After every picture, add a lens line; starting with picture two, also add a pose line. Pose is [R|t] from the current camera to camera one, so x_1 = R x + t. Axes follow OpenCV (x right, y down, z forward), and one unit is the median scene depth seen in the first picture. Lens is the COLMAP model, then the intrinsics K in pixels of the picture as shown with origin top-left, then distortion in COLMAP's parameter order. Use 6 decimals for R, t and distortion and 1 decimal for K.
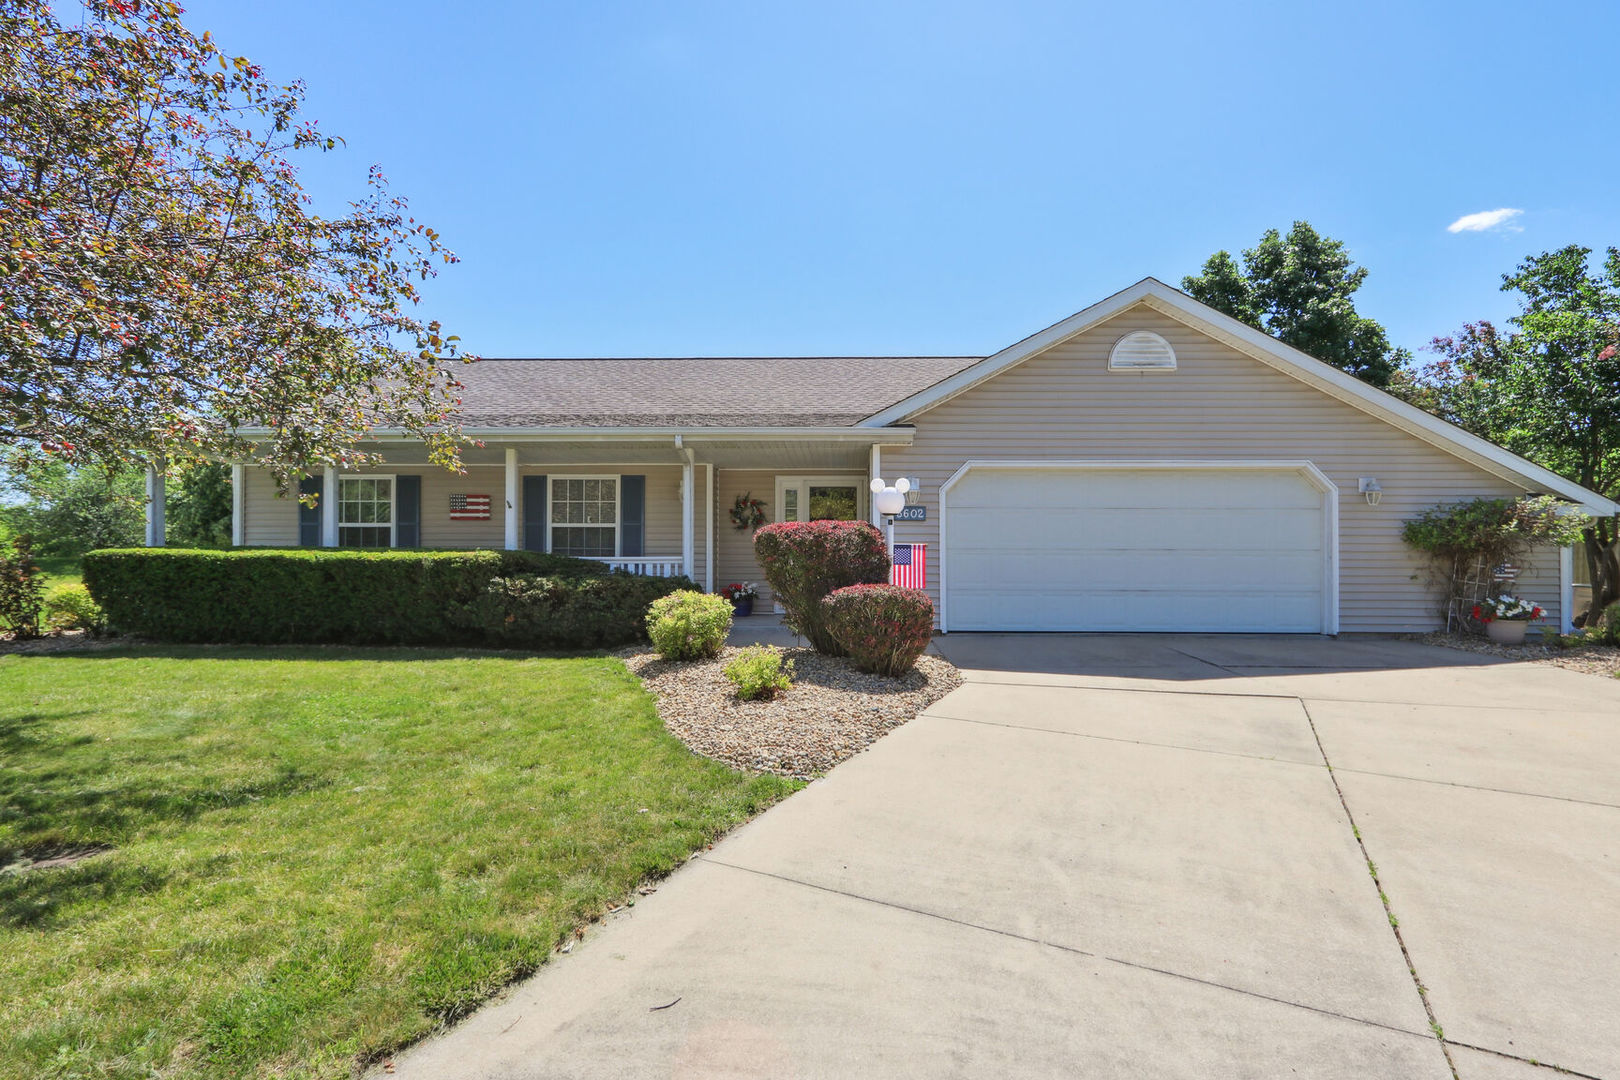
lens RADIAL K [[757.6, 0, 810.6], [0, 757.6, 549.8], [0, 0, 1]] dist [0.006272, -0.000004]
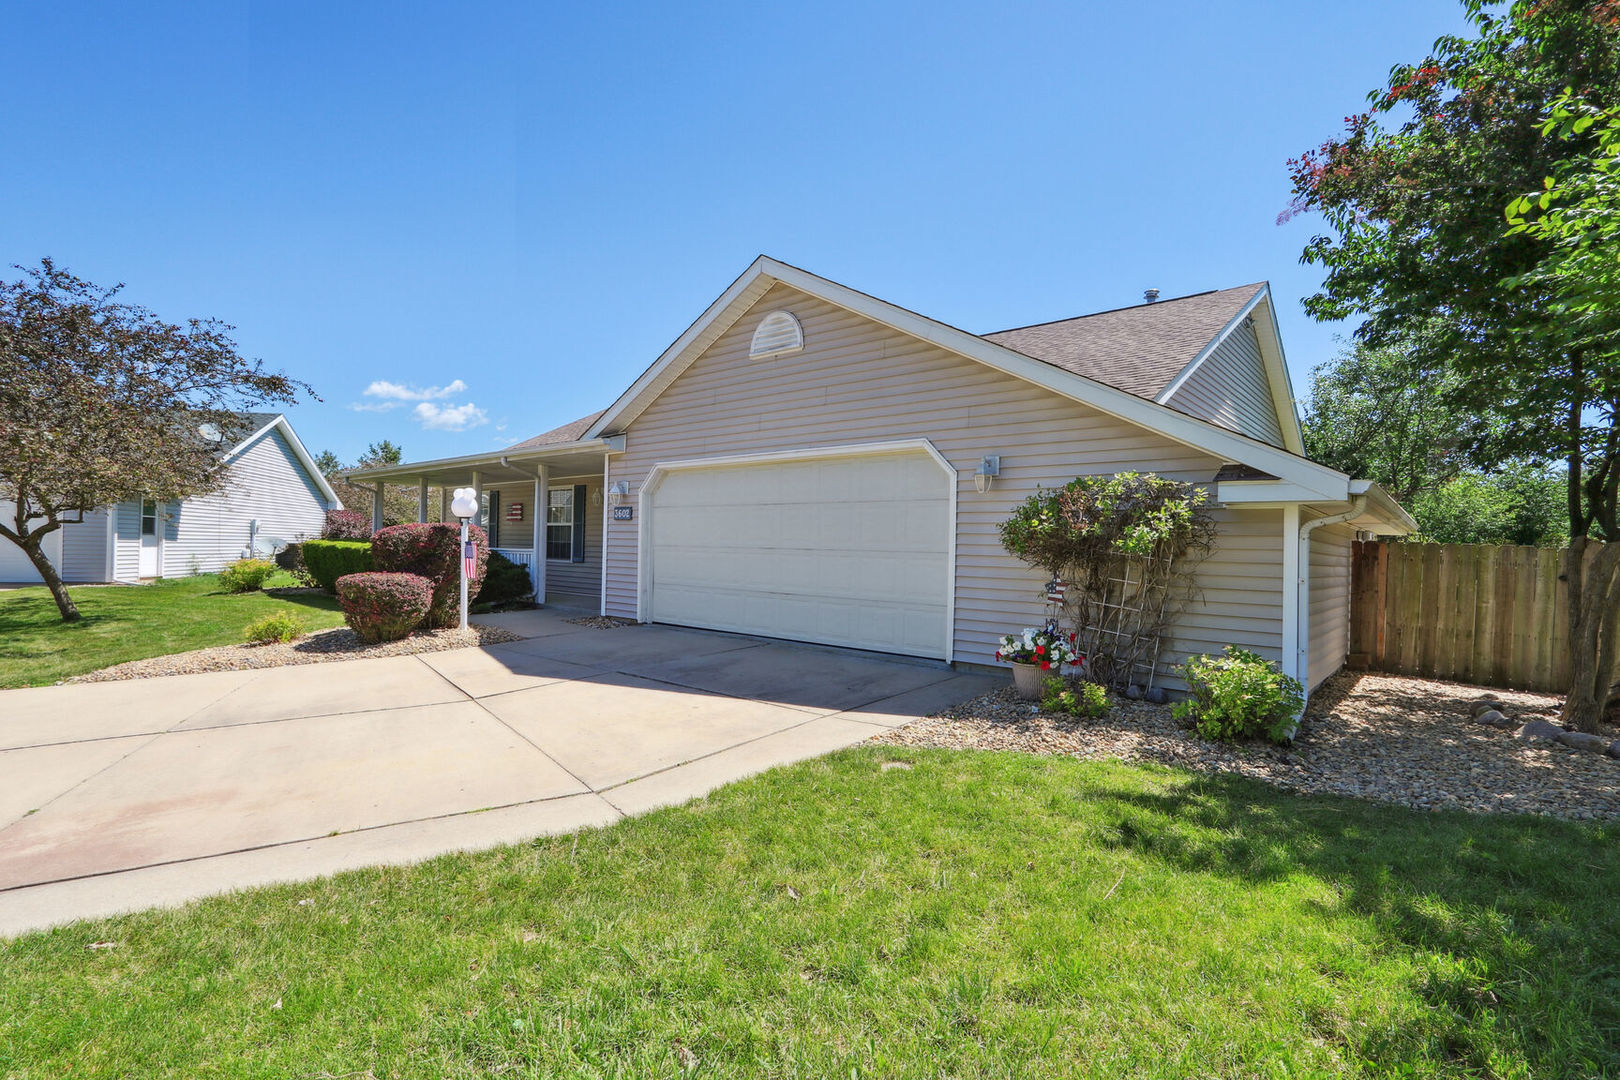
lens RADIAL K [[757.6, 0, 809.2], [0, 757.6, 534.9], [0, 0, 1]] dist [0.006272, -0.000004]
pose [[0.767880, 0.004009, -0.640581, 1.057483], [-0.007642, 0.999967, -0.002904, -0.015137], [0.640548, 0.007125, 0.767885, 0.321434]]
